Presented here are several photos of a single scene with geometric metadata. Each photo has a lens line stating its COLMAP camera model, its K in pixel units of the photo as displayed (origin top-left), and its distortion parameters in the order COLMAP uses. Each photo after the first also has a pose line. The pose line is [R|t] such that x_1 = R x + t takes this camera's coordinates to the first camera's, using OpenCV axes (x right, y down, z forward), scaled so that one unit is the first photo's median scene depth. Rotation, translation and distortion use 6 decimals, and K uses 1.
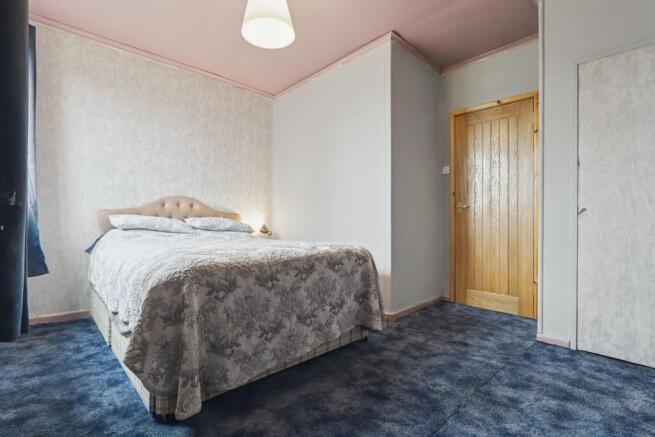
lens RADIAL K [[307.2, 0, 325.4], [0, 307.2, 224.7], [0, 0, 1]] dist [0.000267, 0.000295]
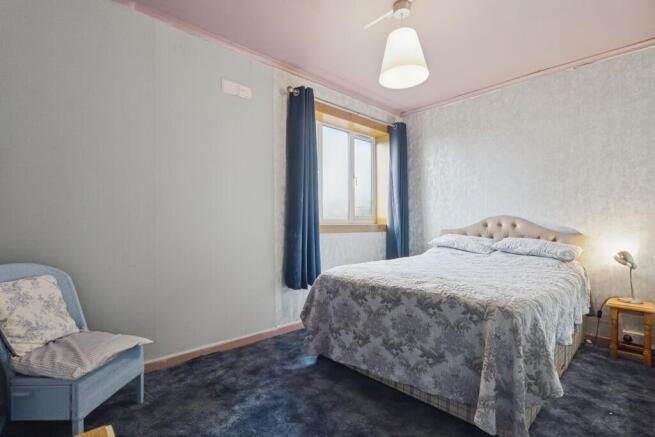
lens RADIAL K [[307.2, 0, 325.4], [0, 307.2, 224.7], [0, 0, 1]] dist [0.000267, 0.000295]
pose [[-0.014713, -0.004599, -0.999881, 0.914552], [-0.004541, 0.999979, -0.004533, -0.096449], [0.999881, 0.004474, -0.014733, 0.733240]]
